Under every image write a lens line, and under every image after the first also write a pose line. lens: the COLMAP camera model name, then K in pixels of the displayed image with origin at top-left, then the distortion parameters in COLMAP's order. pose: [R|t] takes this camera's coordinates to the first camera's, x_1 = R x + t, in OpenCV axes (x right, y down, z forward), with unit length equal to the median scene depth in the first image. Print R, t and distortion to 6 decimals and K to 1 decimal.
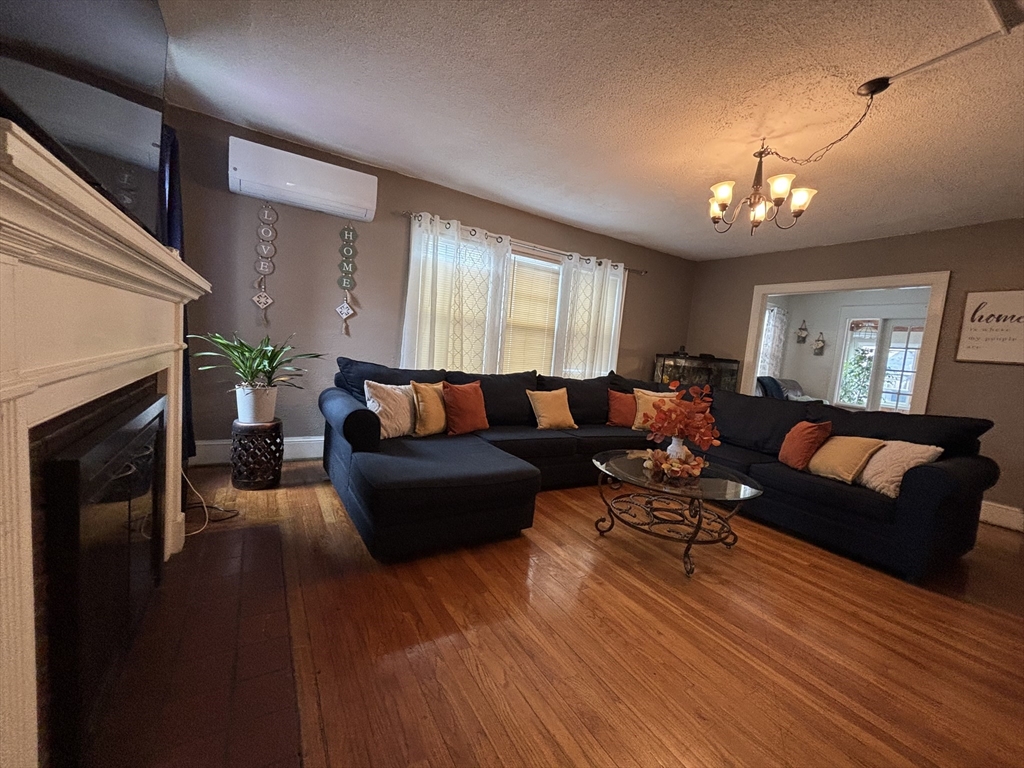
lens RADIAL K [[411.0, 0, 514.7], [0, 411.0, 389.4], [0, 0, 1]] dist [-0.000694, -0.000411]
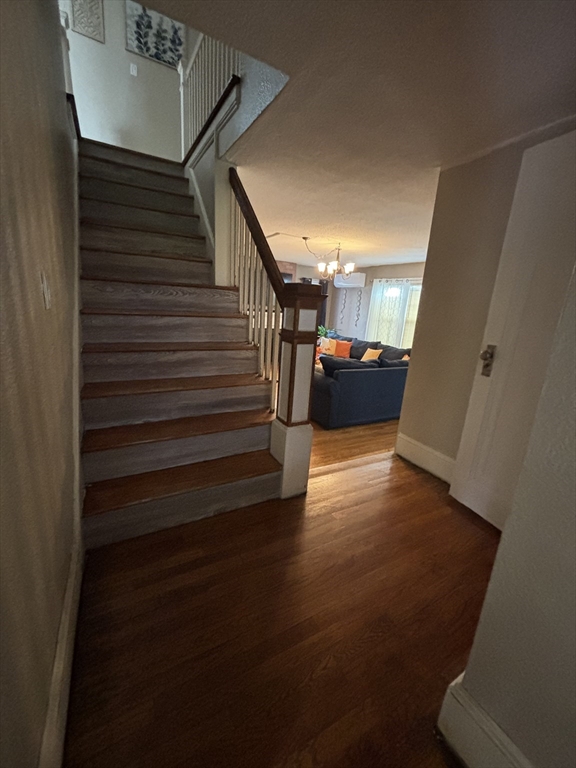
lens RADIAL K [[308.3, 0, 283.9], [0, 308.3, 387.9], [0, 0, 1]] dist [-0.000694, -0.000411]
pose [[-0.054651, 0.179689, -0.982204, 1.581339], [-0.165517, 0.968435, 0.186379, -0.024439], [0.984692, 0.172757, -0.023184, 0.503762]]
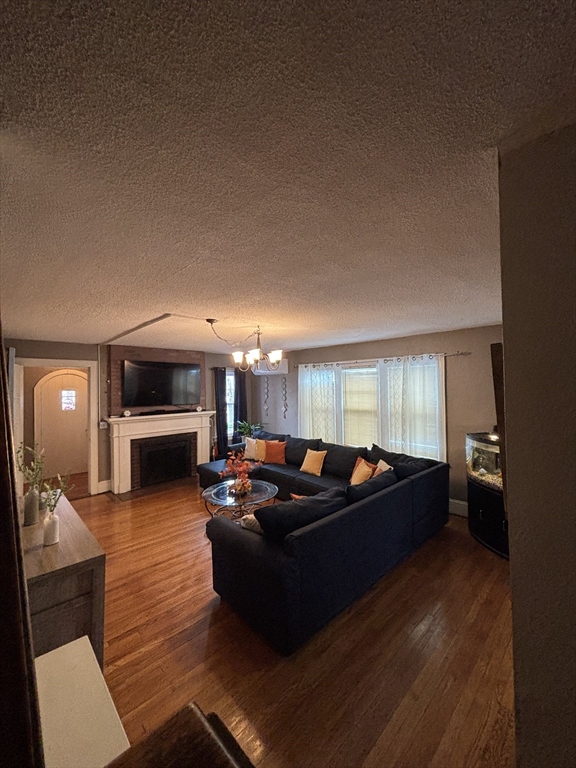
lens RADIAL K [[308.3, 0, 287.6], [0, 308.3, 383.6], [0, 0, 1]] dist [-0.000694, -0.000411]
pose [[0.213070, -0.091890, -0.972706, 1.194142], [-0.061265, 0.992352, -0.107166, -0.117670], [0.975114, 0.082427, 0.205810, 0.503924]]
